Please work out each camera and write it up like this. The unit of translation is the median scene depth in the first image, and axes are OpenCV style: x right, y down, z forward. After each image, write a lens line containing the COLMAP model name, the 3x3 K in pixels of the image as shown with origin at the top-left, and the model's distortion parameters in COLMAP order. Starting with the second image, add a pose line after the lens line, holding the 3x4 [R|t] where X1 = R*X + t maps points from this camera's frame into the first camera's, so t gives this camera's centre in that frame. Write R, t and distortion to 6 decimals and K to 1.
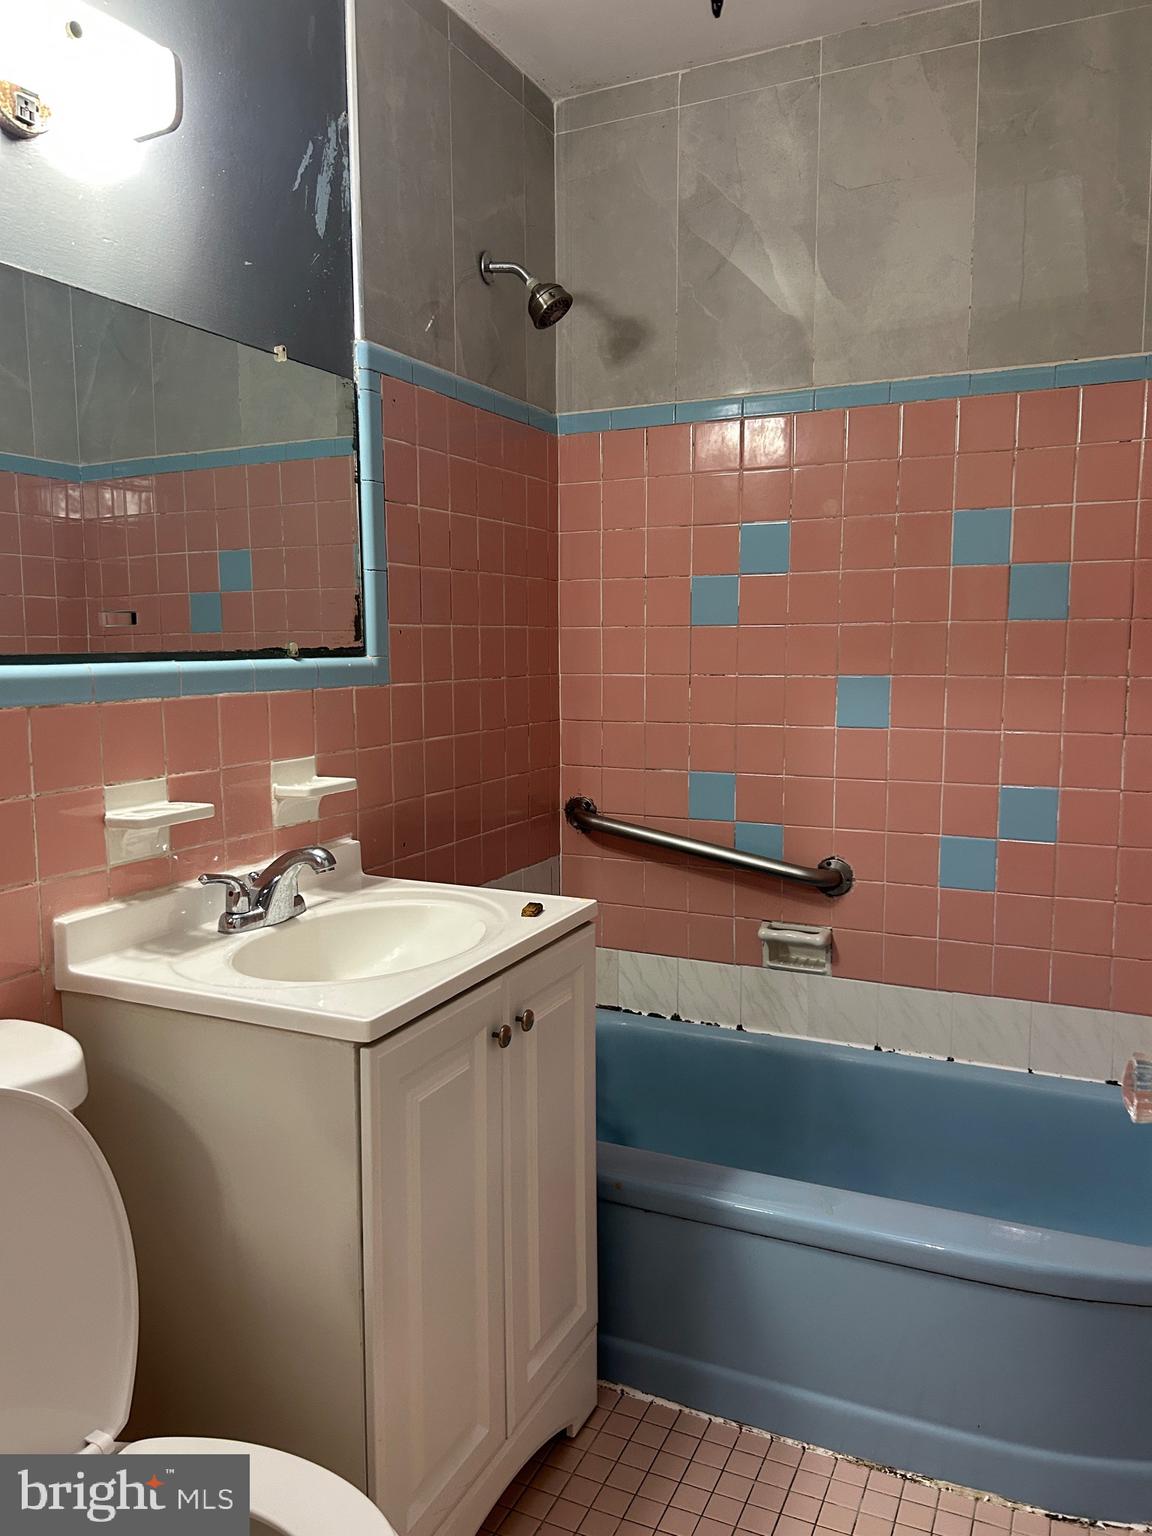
lens RADIAL K [[1150.5, 0, 577.3], [0, 1150.5, 779.0], [0, 0, 1]] dist [0.054759, -0.059740]
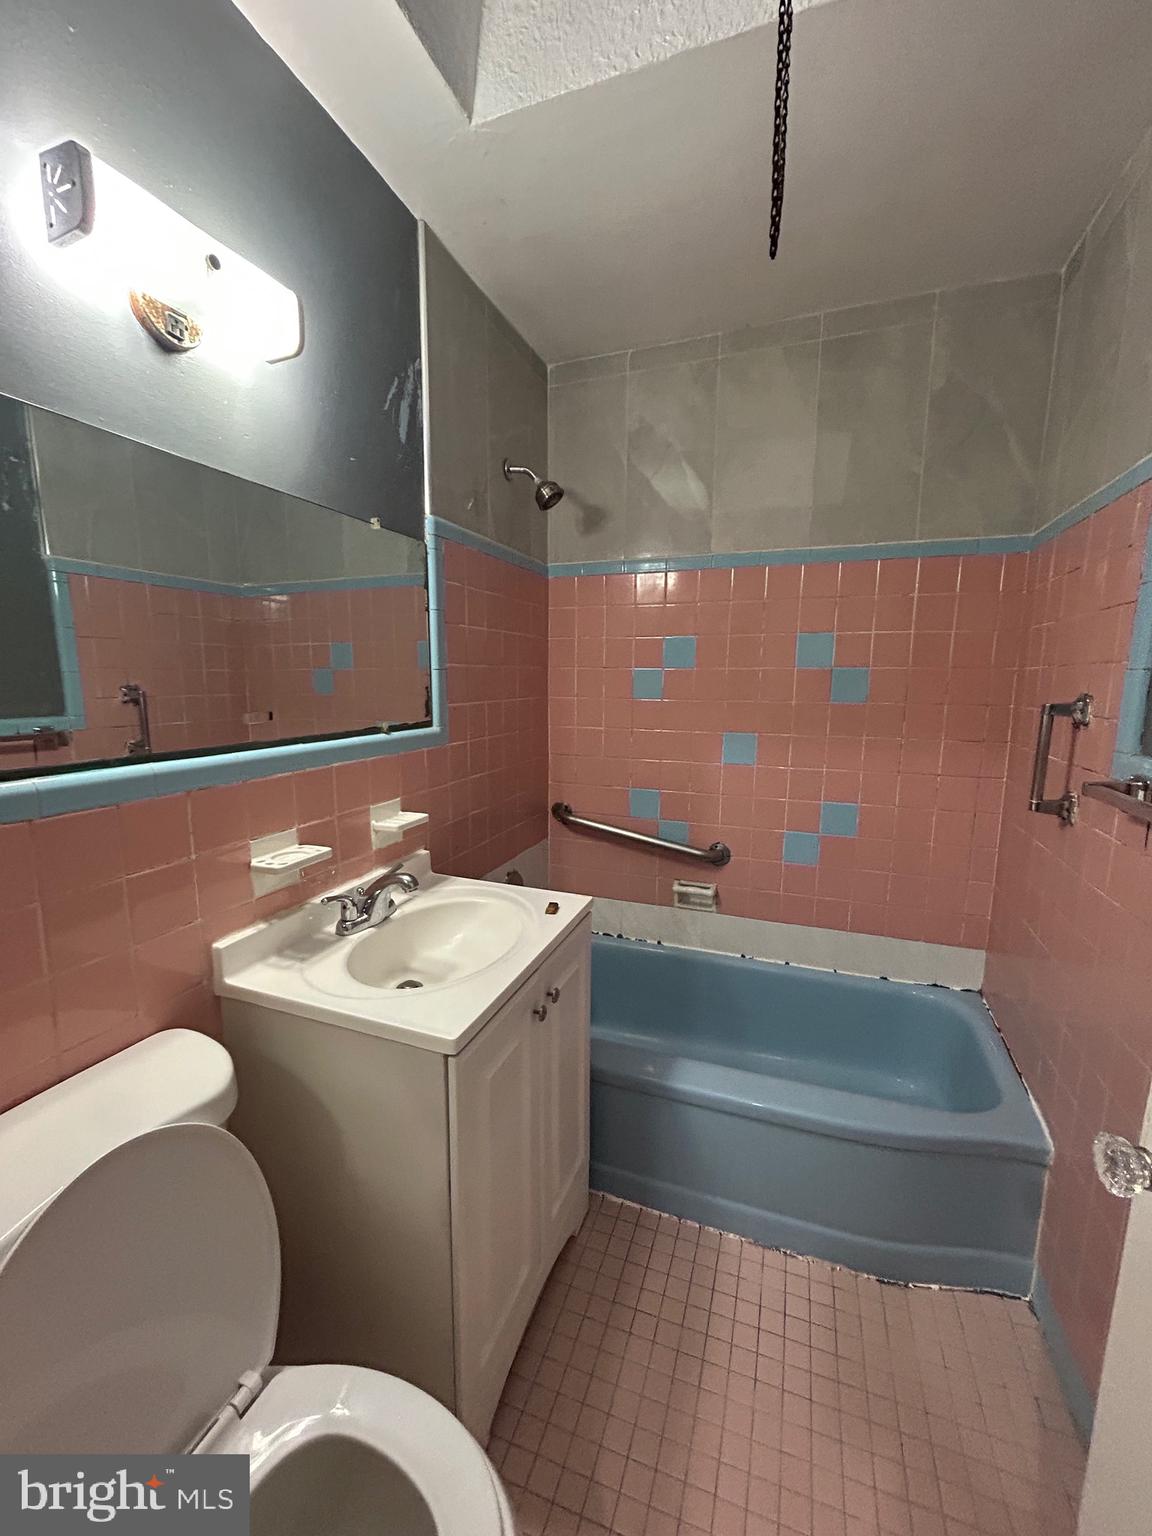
lens RADIAL K [[618.6, 0, 581.8], [0, 618.6, 773.7], [0, 0, 1]] dist [-0.003296, 0.001879]
pose [[0.996224, -0.000756, 0.086815, -0.060784], [-0.002249, 0.999402, 0.034510, -0.074497], [-0.086789, -0.034575, 0.995627, 0.181827]]
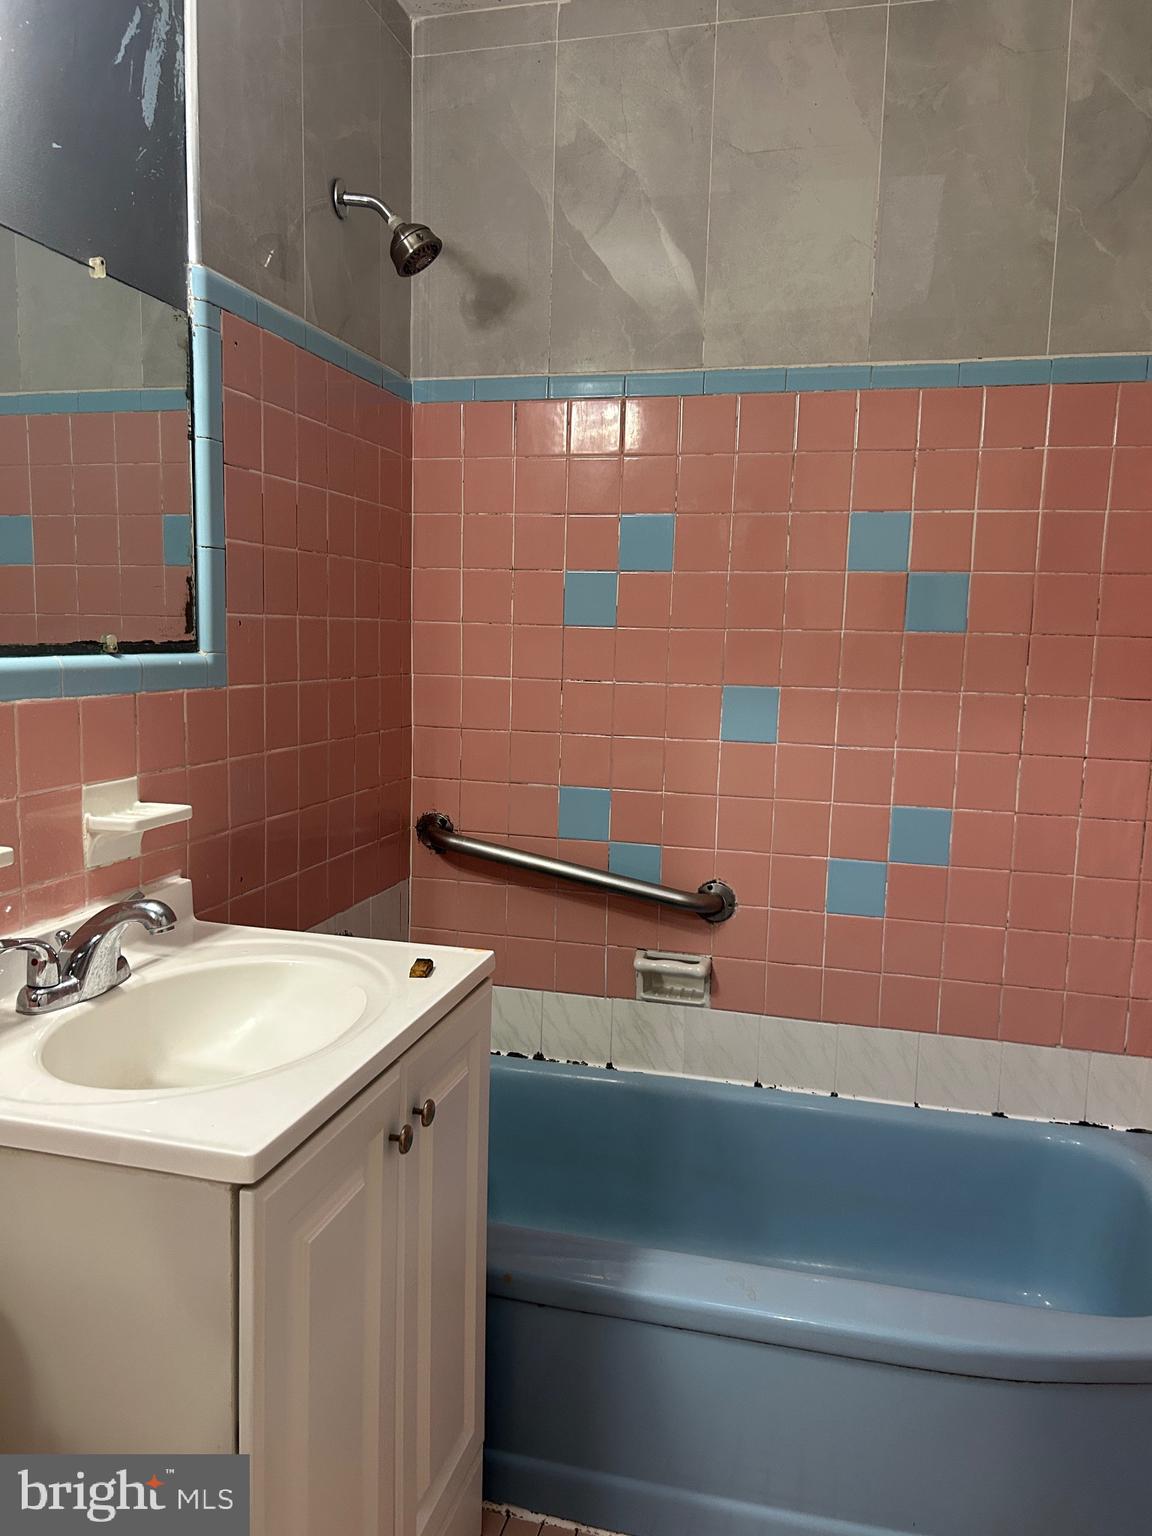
lens RADIAL K [[1150.5, 0, 583.8], [0, 1150.5, 781.0], [0, 0, 1]] dist [0.054759, -0.059740]
pose [[0.981922, 0.005918, 0.189193, -0.071121], [-0.007942, 0.999919, 0.009940, -0.025723], [-0.189119, -0.011263, 0.981890, 0.141925]]
